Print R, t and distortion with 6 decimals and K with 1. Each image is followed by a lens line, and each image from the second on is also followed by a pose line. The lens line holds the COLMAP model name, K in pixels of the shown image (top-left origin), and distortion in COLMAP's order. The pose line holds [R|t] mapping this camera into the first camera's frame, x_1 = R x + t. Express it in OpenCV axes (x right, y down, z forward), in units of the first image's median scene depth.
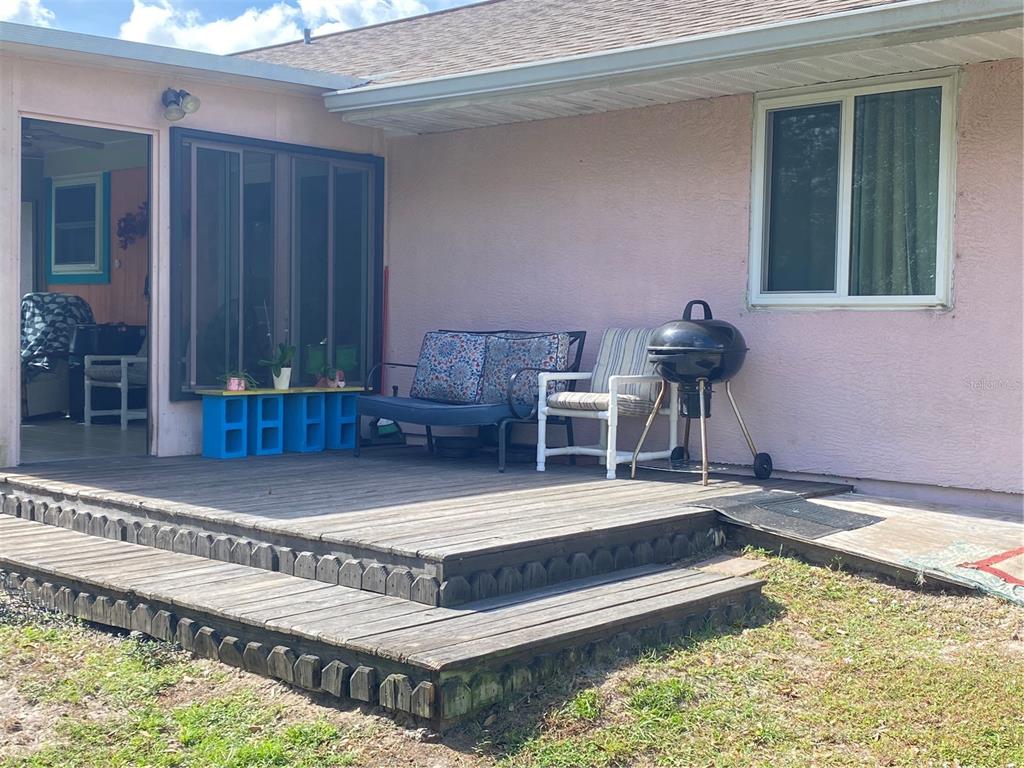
lens RADIAL K [[1333.3, 0, 512.9], [0, 1333.3, 383.6], [0, 0, 1]] dist [-0.017209, 0.000000]
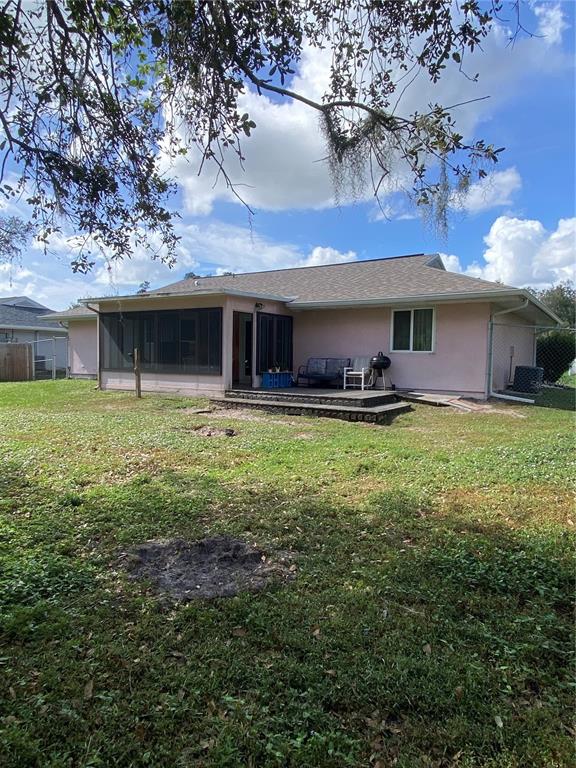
lens RADIAL K [[468.0, 0, 286.6], [0, 468.0, 385.0], [0, 0, 1]] dist [0.001851, 0.000091]
pose [[0.991076, -0.009289, 0.132972, -0.409067], [0.007146, 0.999837, 0.016584, 0.024426], [-0.133104, -0.015486, 0.990981, -0.590836]]
